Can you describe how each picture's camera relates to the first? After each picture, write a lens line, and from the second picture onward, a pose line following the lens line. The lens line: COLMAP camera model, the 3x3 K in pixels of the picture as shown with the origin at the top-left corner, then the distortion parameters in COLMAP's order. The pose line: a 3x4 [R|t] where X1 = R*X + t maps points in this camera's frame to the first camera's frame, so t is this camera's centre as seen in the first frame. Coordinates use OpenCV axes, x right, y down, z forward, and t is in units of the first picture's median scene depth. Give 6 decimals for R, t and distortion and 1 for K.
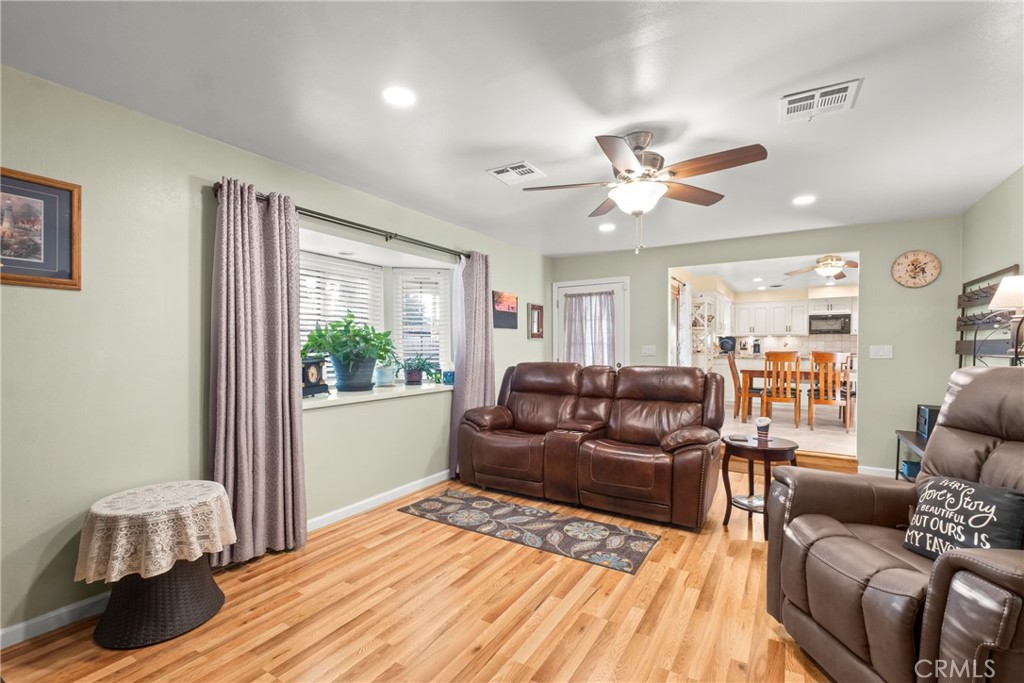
lens RADIAL K [[468.3, 0, 493.3], [0, 468.3, 352.0], [0, 0, 1]] dist [0.002168, -0.000813]
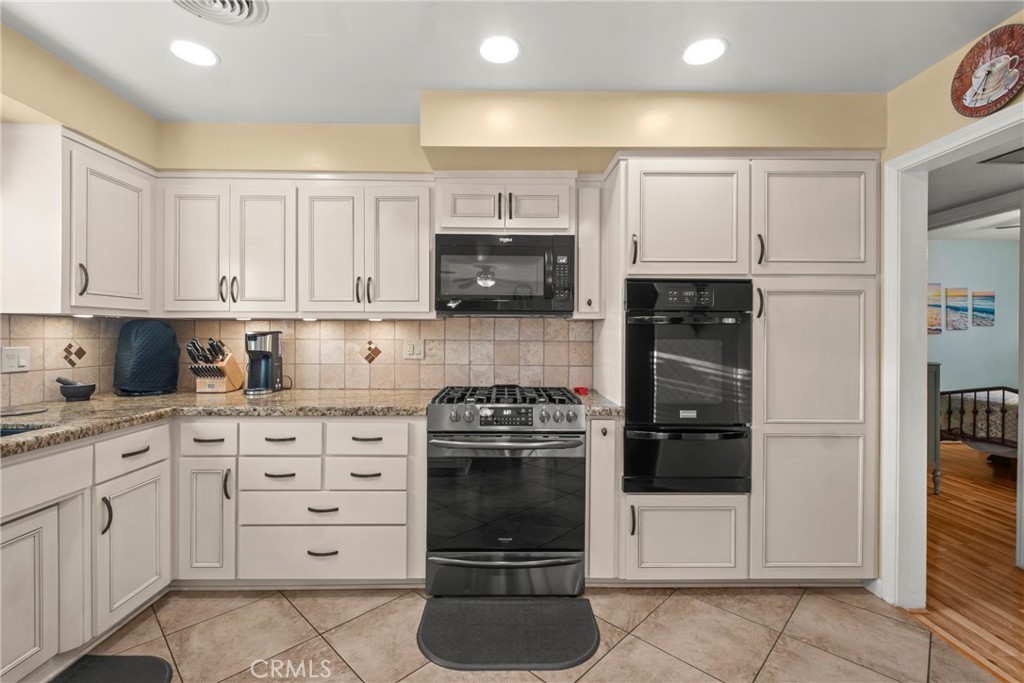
lens RADIAL K [[468.3, 0, 508.8], [0, 468.3, 335.0], [0, 0, 1]] dist [0.002168, -0.000813]
pose [[0.844436, 0.006048, 0.535623, 0.573045], [-0.001338, 0.999957, -0.009181, -0.024924], [-0.535655, 0.007036, 0.844407, 0.771805]]
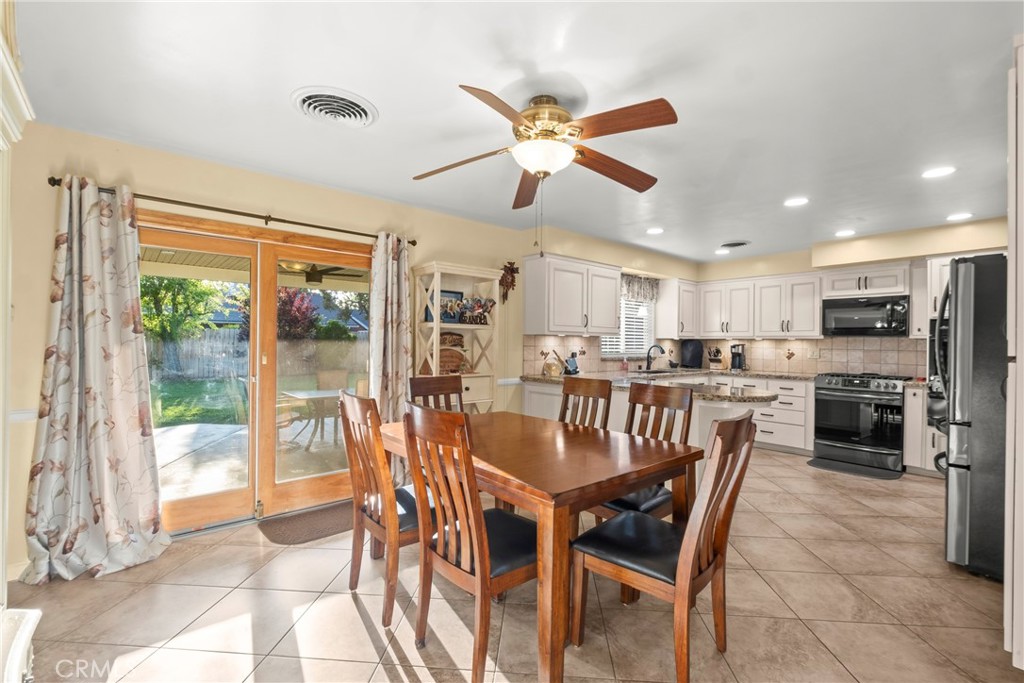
lens RADIAL K [[468.3, 0, 506.9], [0, 468.3, 342.5], [0, 0, 1]] dist [0.002168, -0.000813]
pose [[0.961035, 0.012233, -0.276156, 0.478722], [-0.014848, 0.999862, -0.007383, -0.022384], [0.276028, 0.011196, 0.961084, 0.403674]]
